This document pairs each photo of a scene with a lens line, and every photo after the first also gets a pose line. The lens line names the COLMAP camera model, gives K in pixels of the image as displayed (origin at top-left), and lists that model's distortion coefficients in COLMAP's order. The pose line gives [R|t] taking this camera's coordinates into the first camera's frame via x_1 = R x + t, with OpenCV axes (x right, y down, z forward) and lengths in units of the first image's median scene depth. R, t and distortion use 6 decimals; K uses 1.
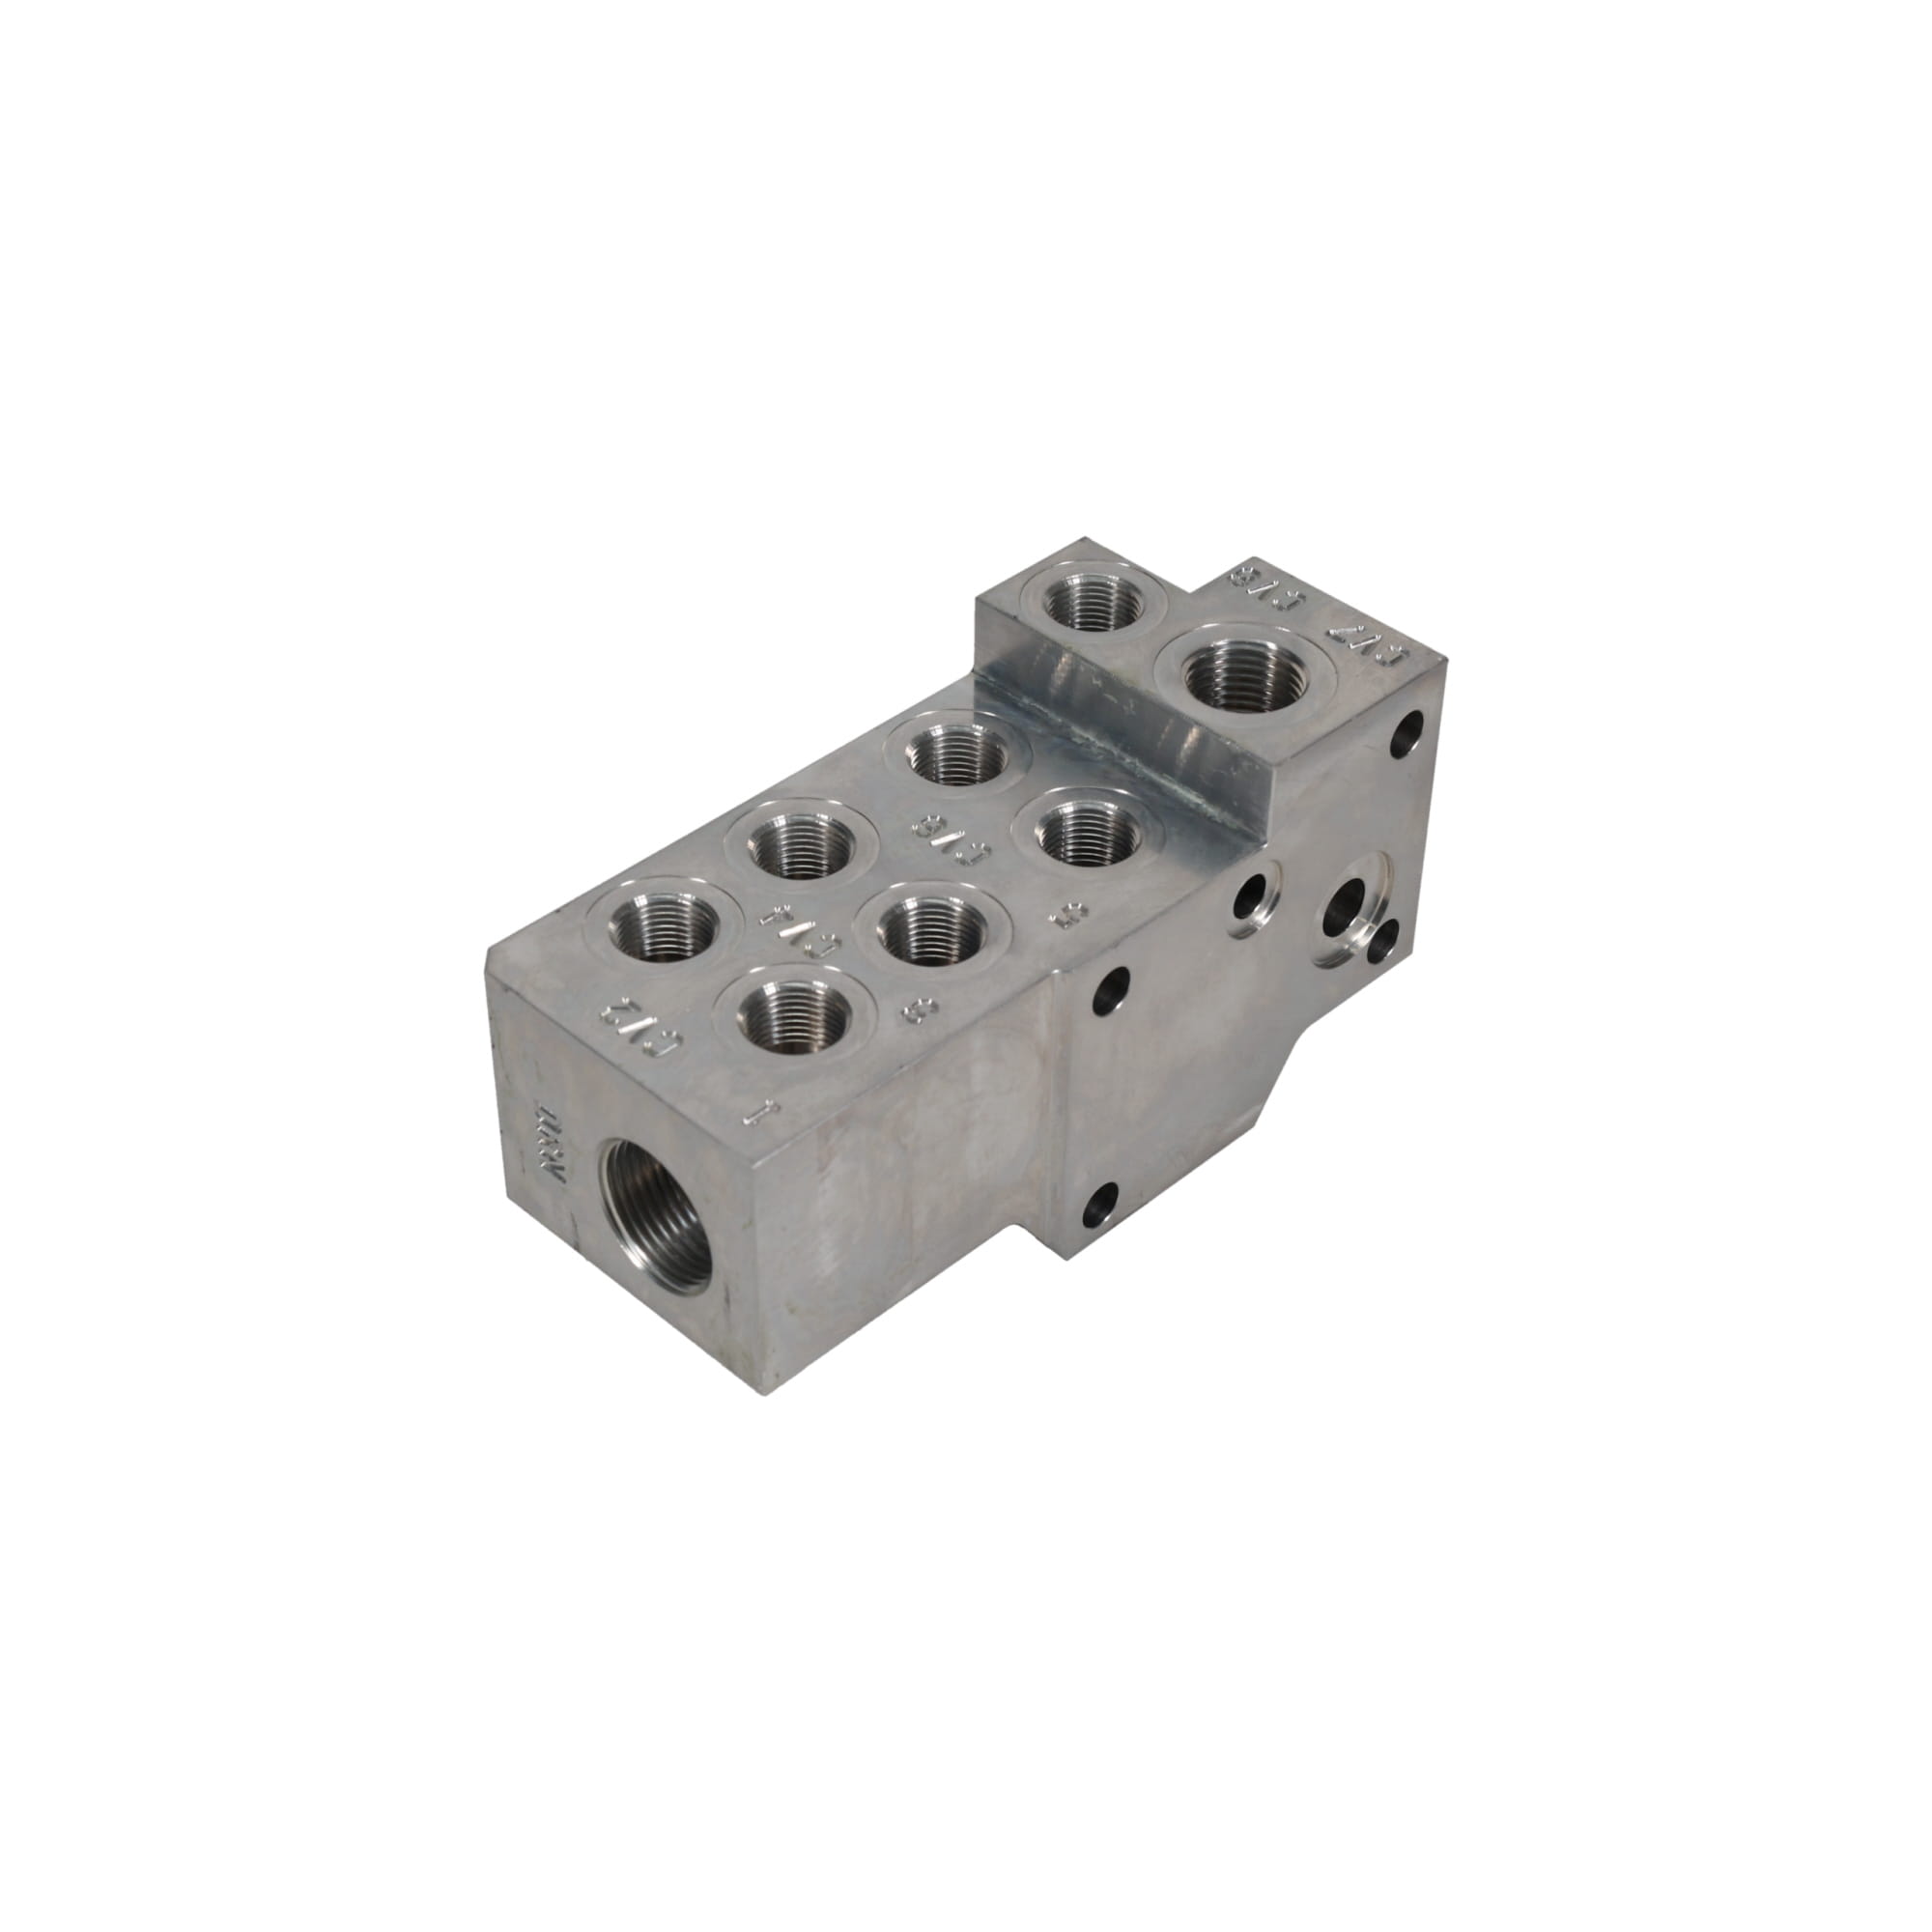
lens RADIAL K [[3365.6, 0, 966.0], [0, 3365.6, 966.0], [0, 0, 1]] dist [-0.003117, -0.002208]
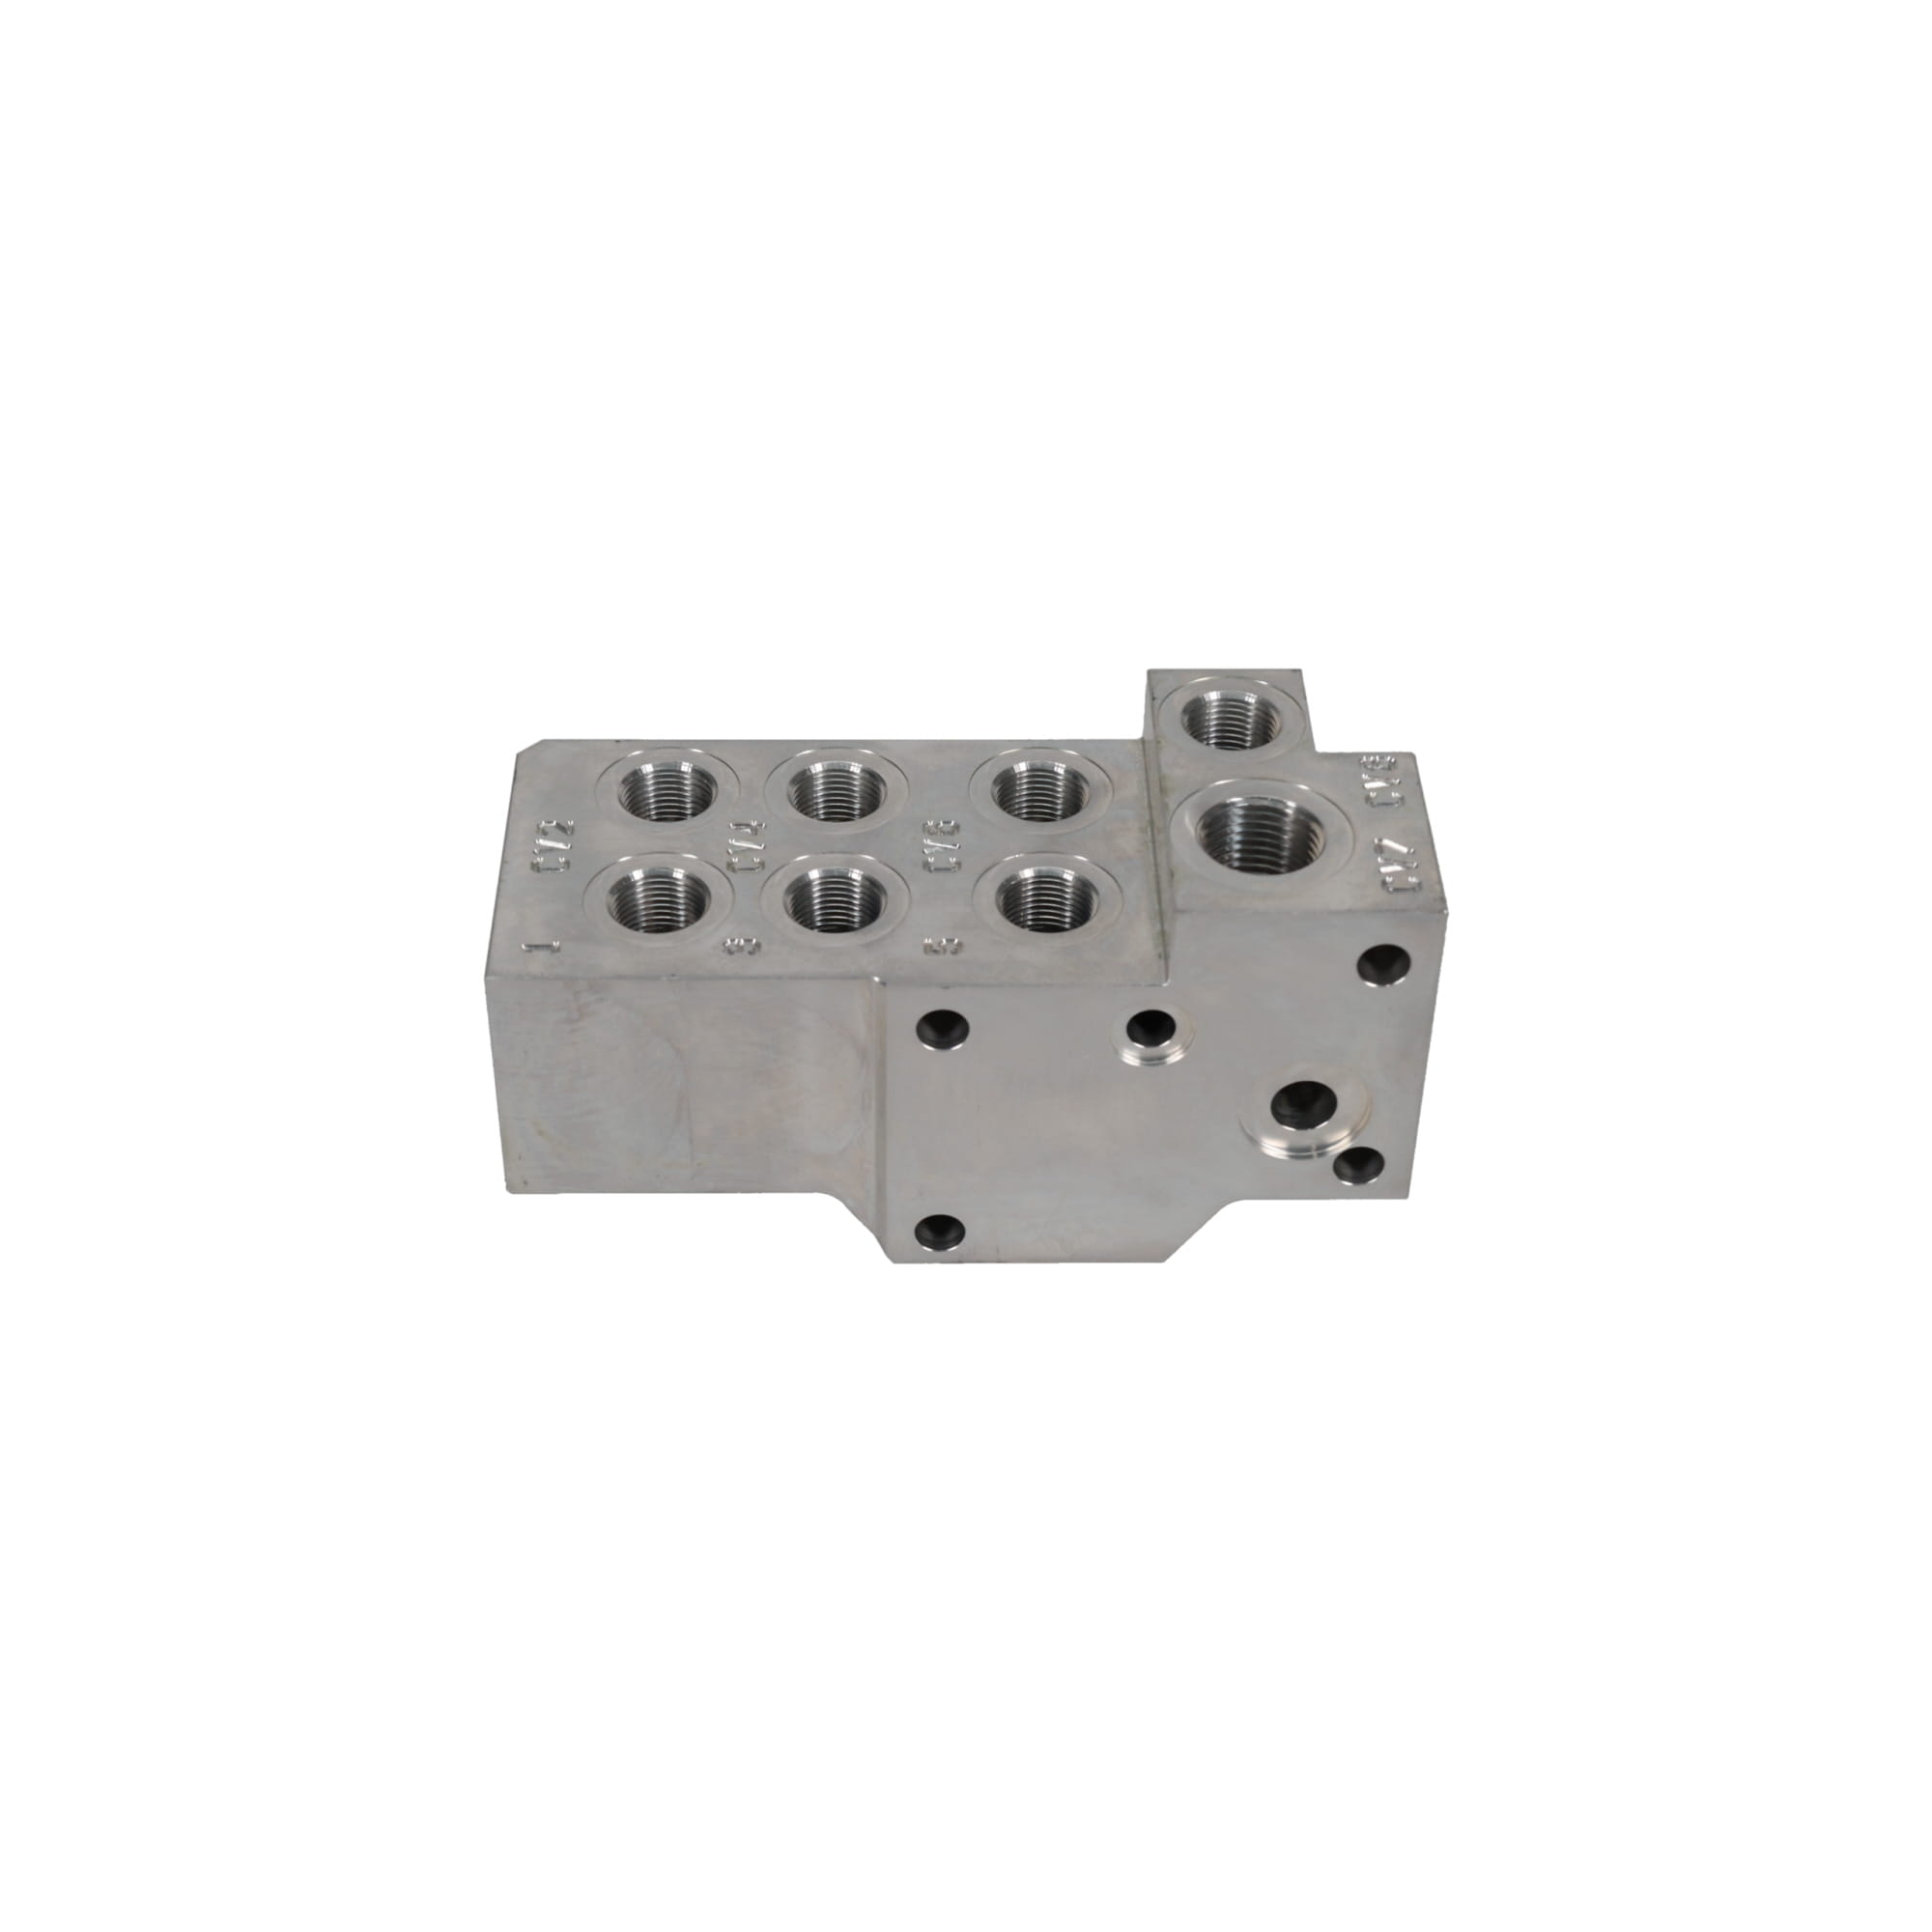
lens RADIAL K [[3365.6, 0, 966.0], [0, 3365.6, 966.0], [0, 0, 1]] dist [-0.003117, -0.002208]
pose [[0.723860, 0.447233, -0.525365, 0.585311], [-0.450556, 0.883089, 0.130970, -0.149096], [0.522519, 0.141903, 0.840737, 0.123411]]
